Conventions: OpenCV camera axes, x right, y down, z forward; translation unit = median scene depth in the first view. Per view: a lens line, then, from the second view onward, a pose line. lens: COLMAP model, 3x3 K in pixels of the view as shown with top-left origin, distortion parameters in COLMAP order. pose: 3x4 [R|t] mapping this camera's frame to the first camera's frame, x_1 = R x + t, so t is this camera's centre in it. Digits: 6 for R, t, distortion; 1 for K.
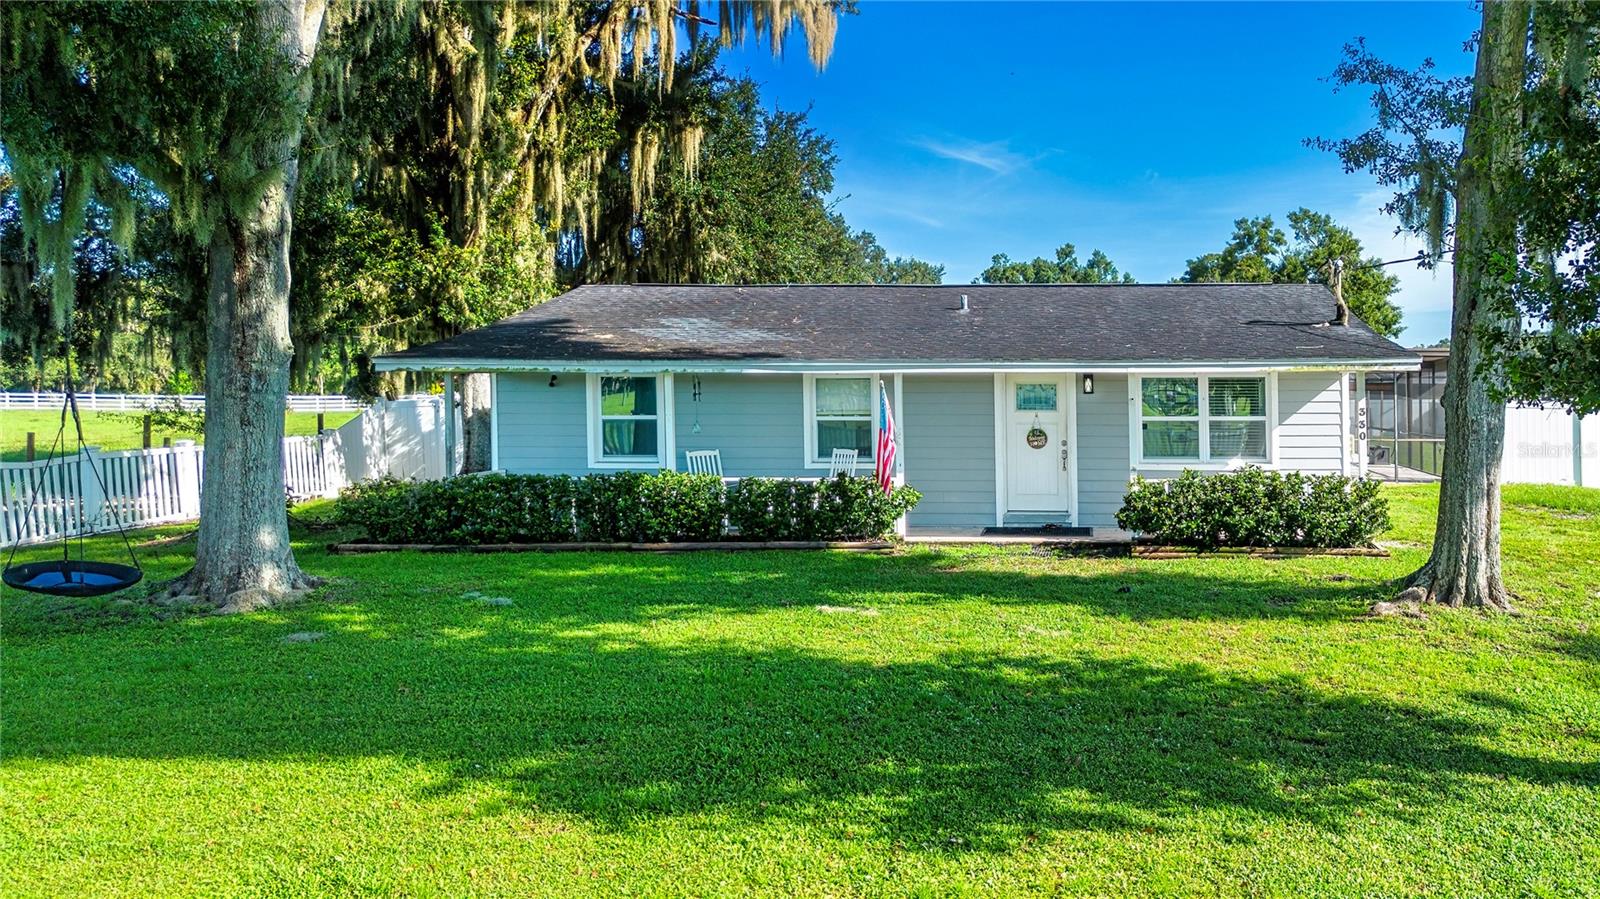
lens RADIAL K [[1198.9, 0, 1076.1], [0, 1198.9, 493.6], [0, 0, 1]] dist [0.002875, 0.003376]
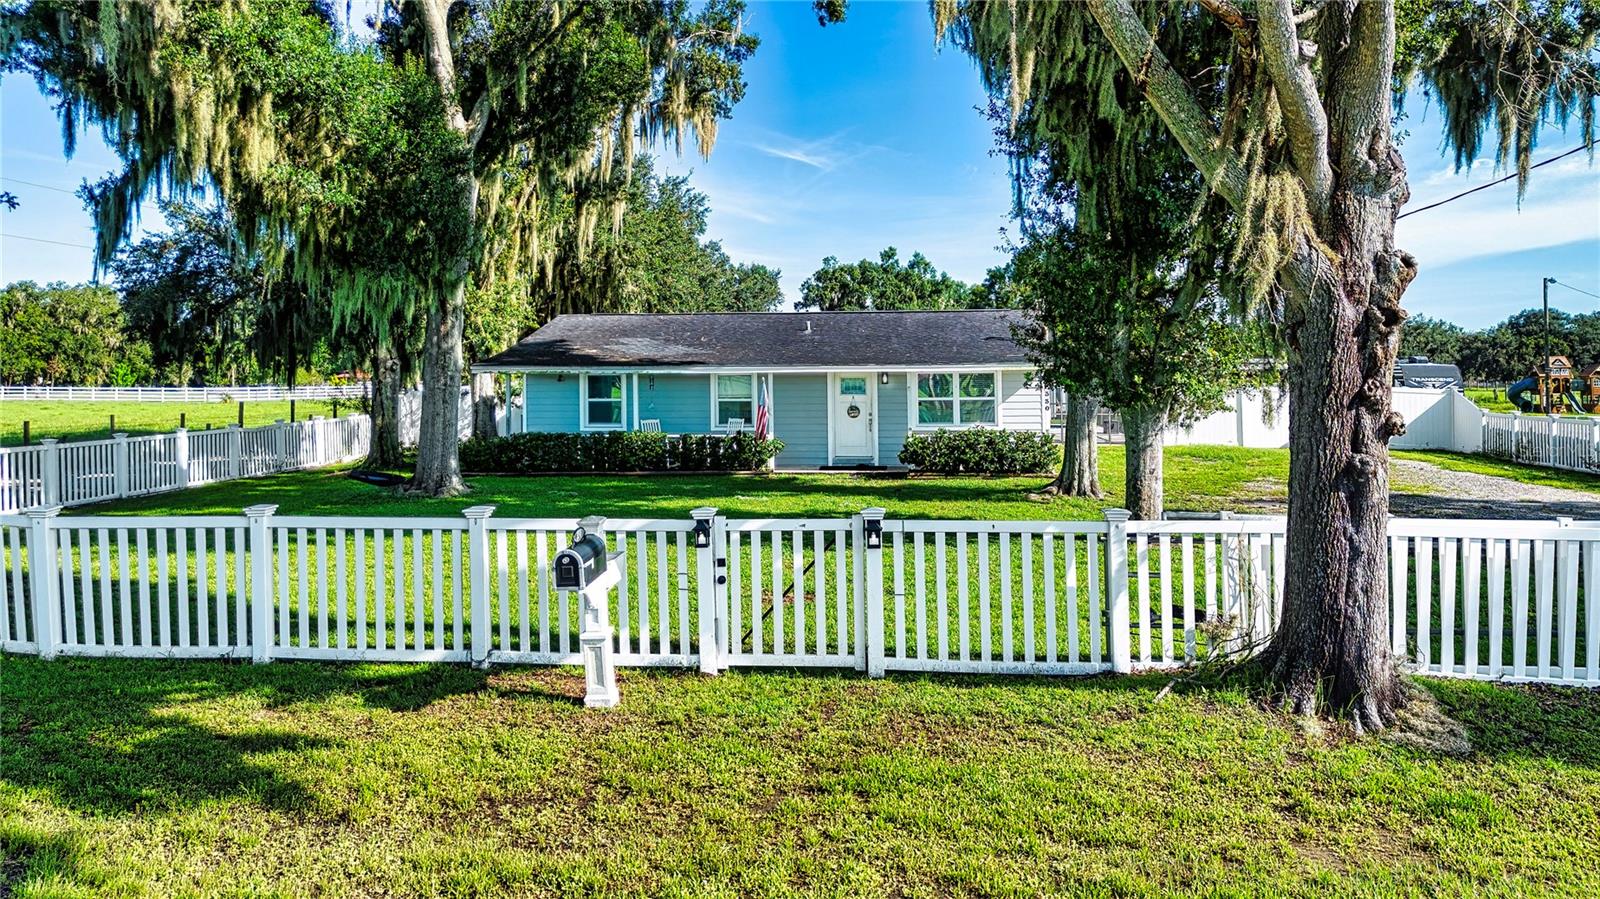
lens RADIAL K [[1164.2, 0, 805.7], [0, 1164.2, 395.9], [0, 0, 1]] dist [0.096975, -0.154899]
pose [[0.996480, -0.004886, -0.083687, 0.034916], [-0.001019, 0.997520, -0.070377, 0.043312], [0.083823, 0.070215, 0.994004, -0.567236]]
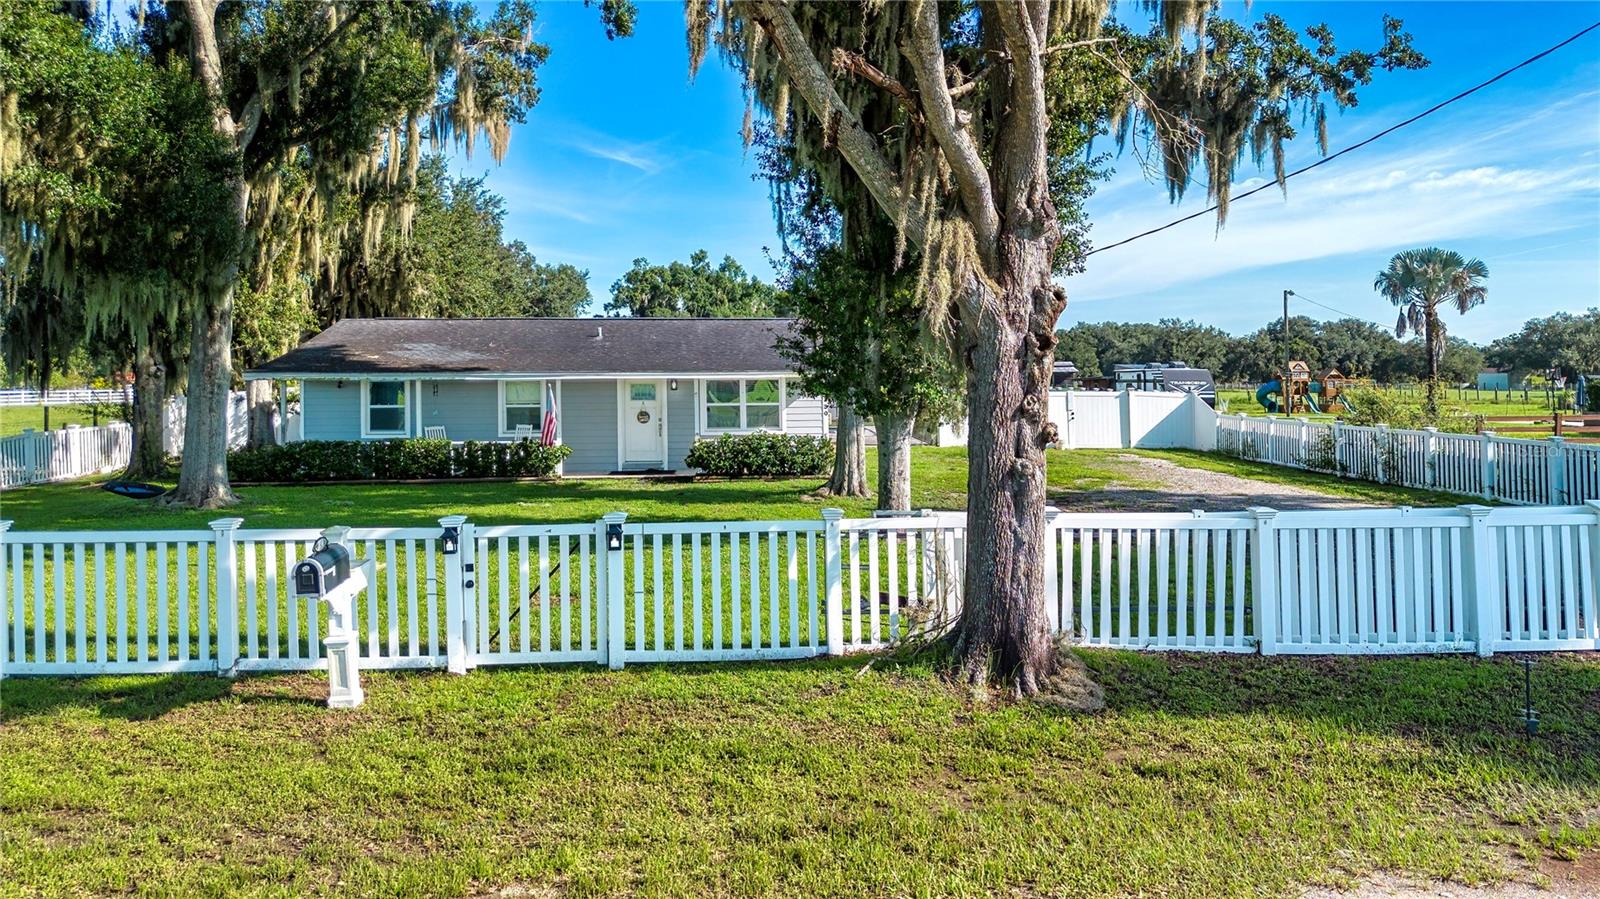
lens RADIAL K [[1168.4, 0, 801.7], [0, 1168.4, 385.8], [0, 0, 1]] dist [0.055701, -0.054150]
pose [[0.997536, -0.007205, 0.069792, 0.073467], [0.012740, 0.996778, -0.079186, 0.041276], [-0.068996, 0.079880, 0.994414, -0.618013]]
